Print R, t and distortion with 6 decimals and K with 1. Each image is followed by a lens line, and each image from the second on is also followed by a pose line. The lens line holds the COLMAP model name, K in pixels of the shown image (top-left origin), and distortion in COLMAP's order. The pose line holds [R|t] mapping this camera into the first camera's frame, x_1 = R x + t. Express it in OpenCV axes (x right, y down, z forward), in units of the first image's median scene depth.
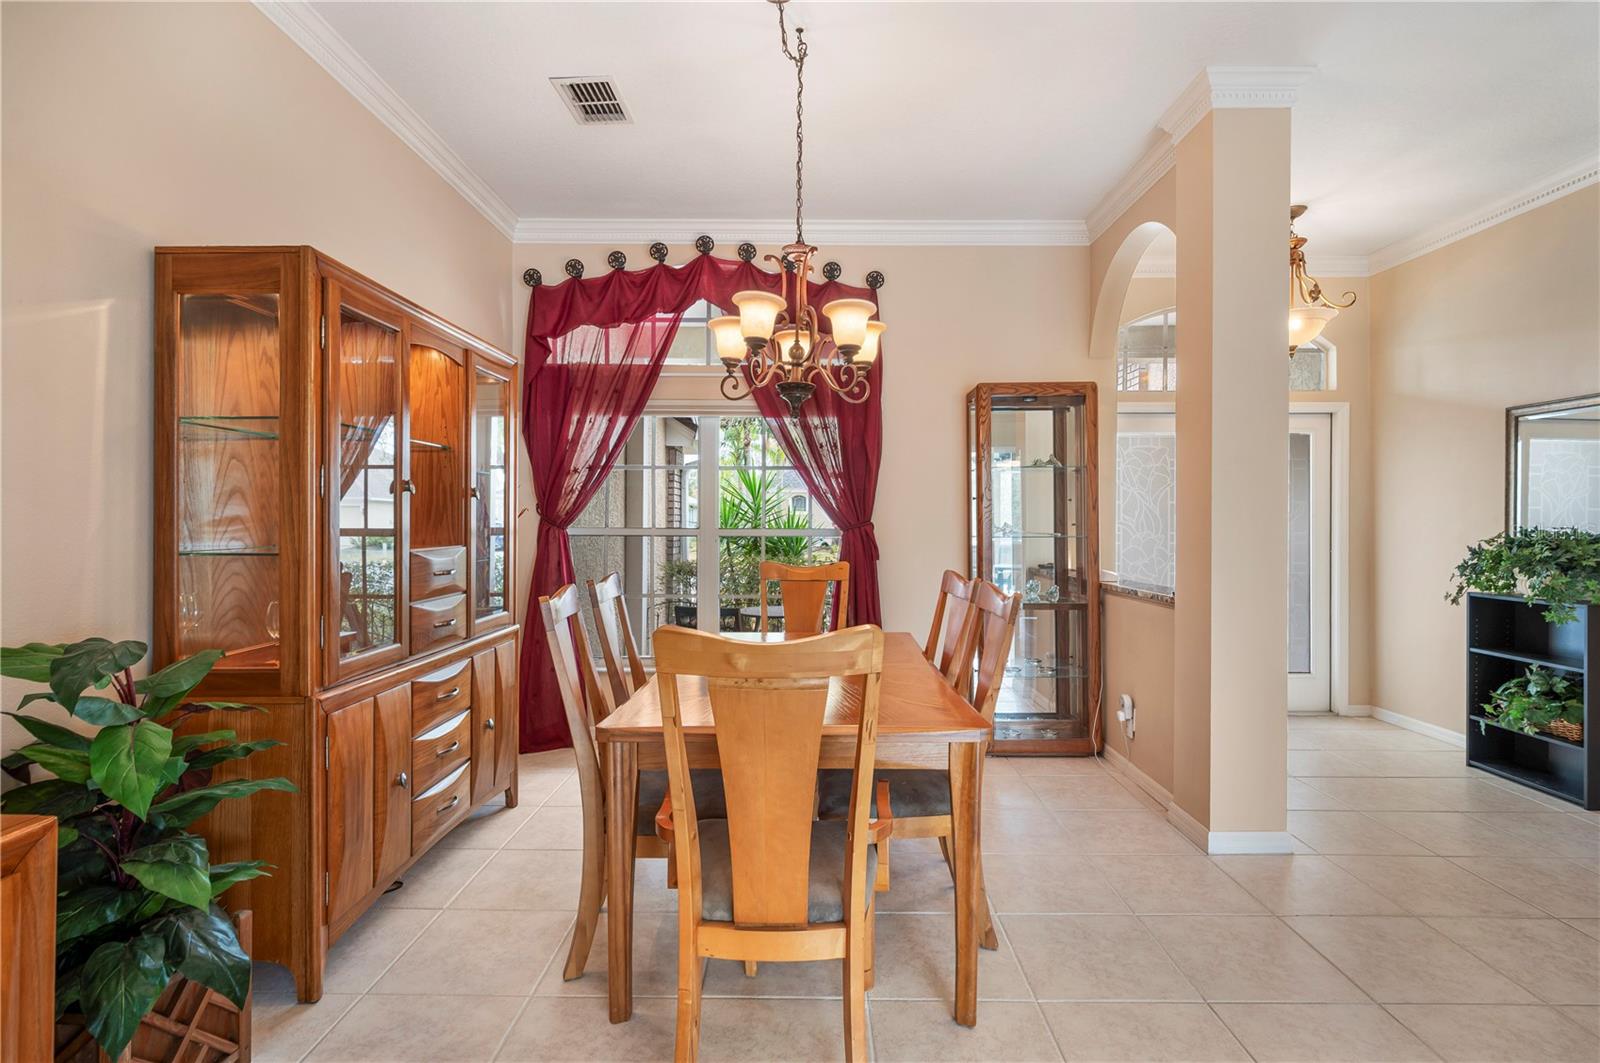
lens RADIAL K [[766.5, 0, 803.4], [0, 766.5, 518.9], [0, 0, 1]] dist [0.002911, -0.000020]
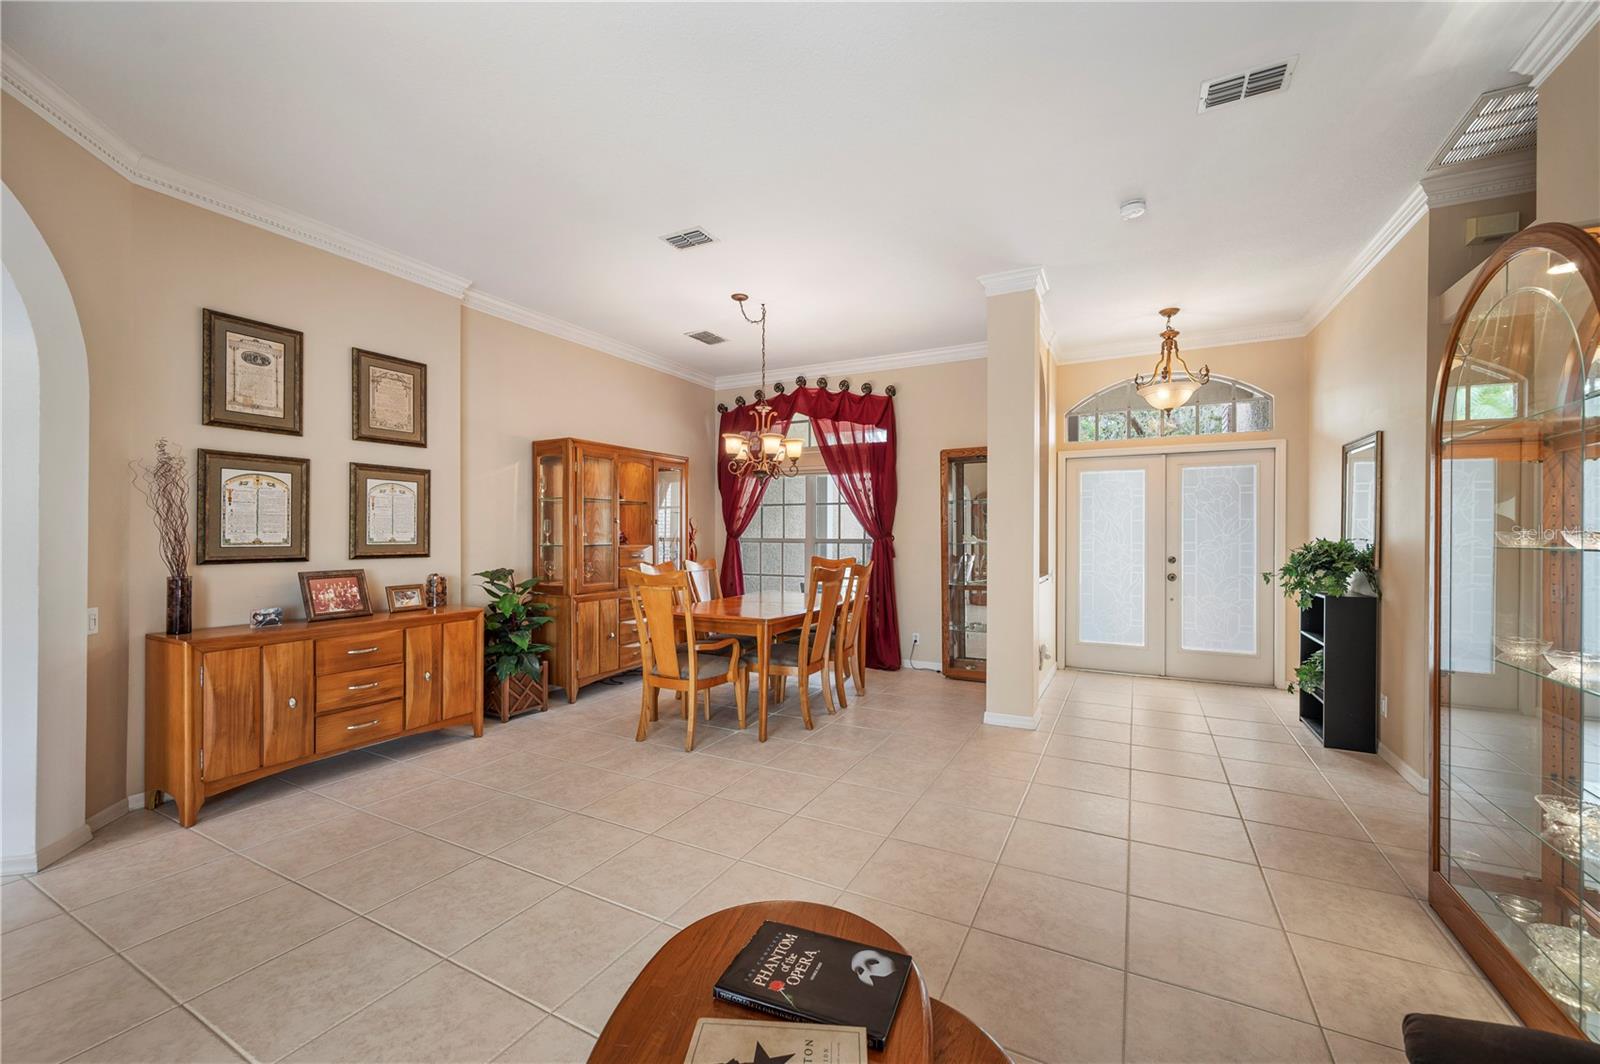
lens RADIAL K [[641.4, 0, 807.8], [0, 641.4, 534.2], [0, 0, 1]] dist [-0.000492, -0.000556]
pose [[0.889103, -0.001712, -0.457703, 0.611158], [0.001977, 0.999998, 0.000100, 0.002084], [0.457702, -0.000994, 0.889105, -0.353586]]
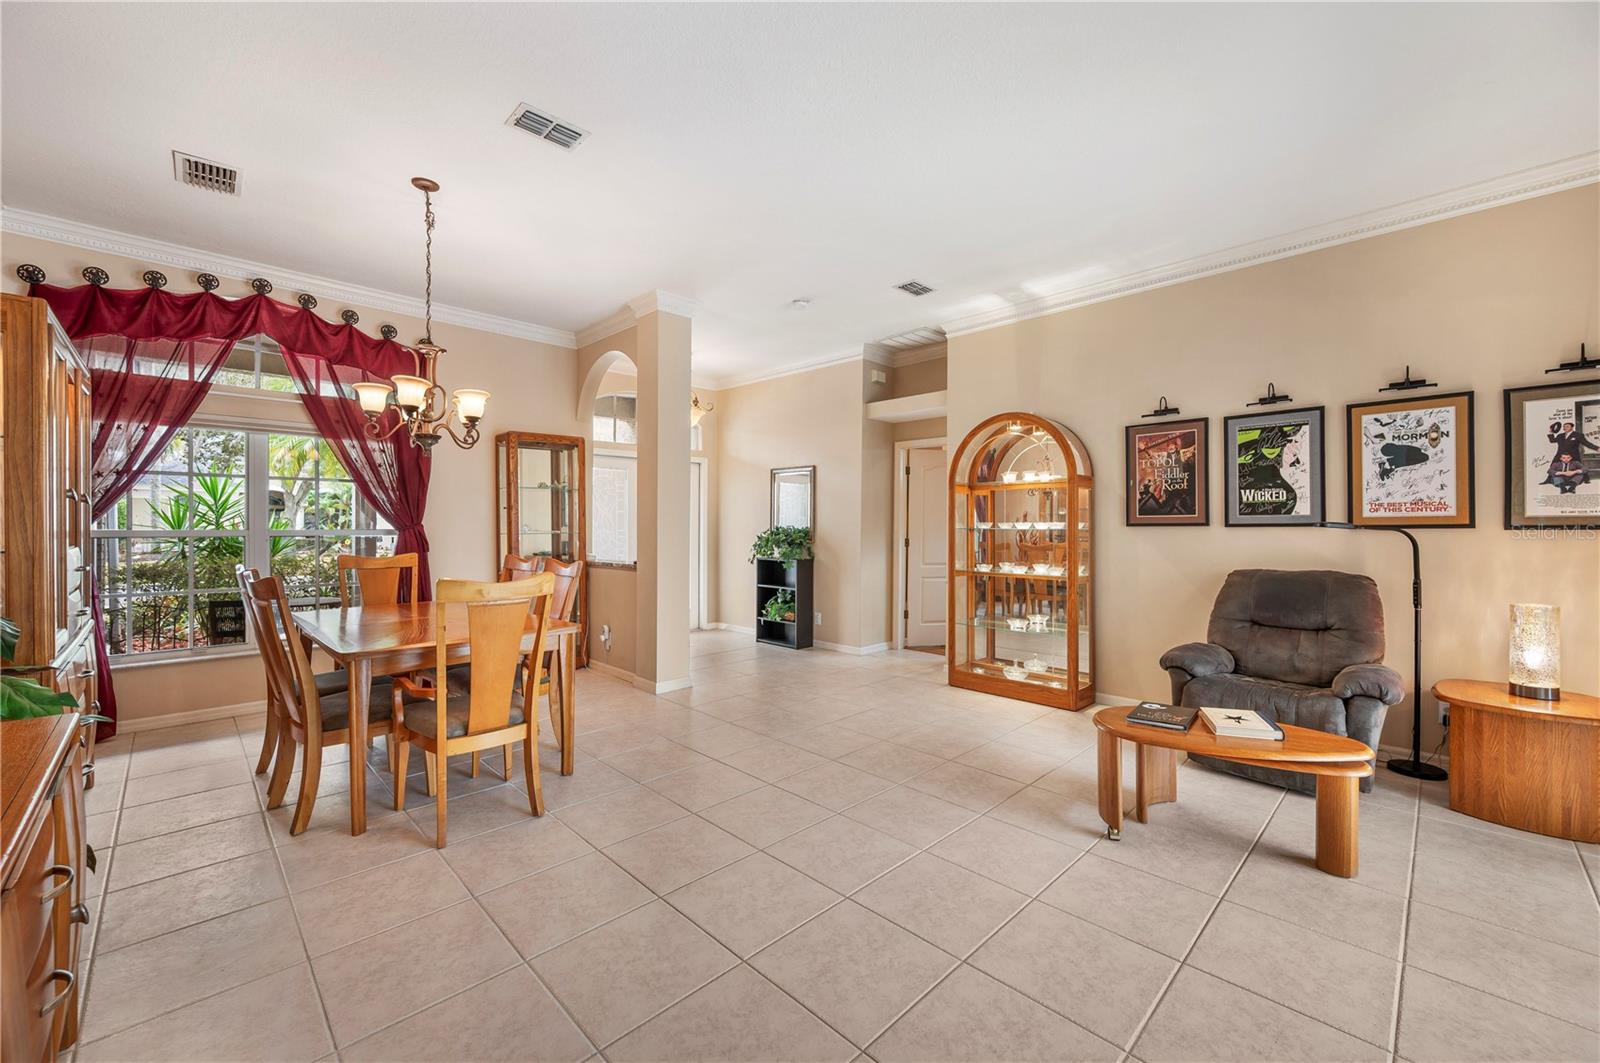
lens RADIAL K [[641.4, 0, 810.4], [0, 641.4, 527.1], [0, 0, 1]] dist [-0.000492, -0.000556]
pose [[0.697991, -0.004975, 0.716090, -0.261385], [-0.001903, 0.999959, 0.008802, -0.001905], [-0.716104, -0.007507, 0.697953, -0.297110]]
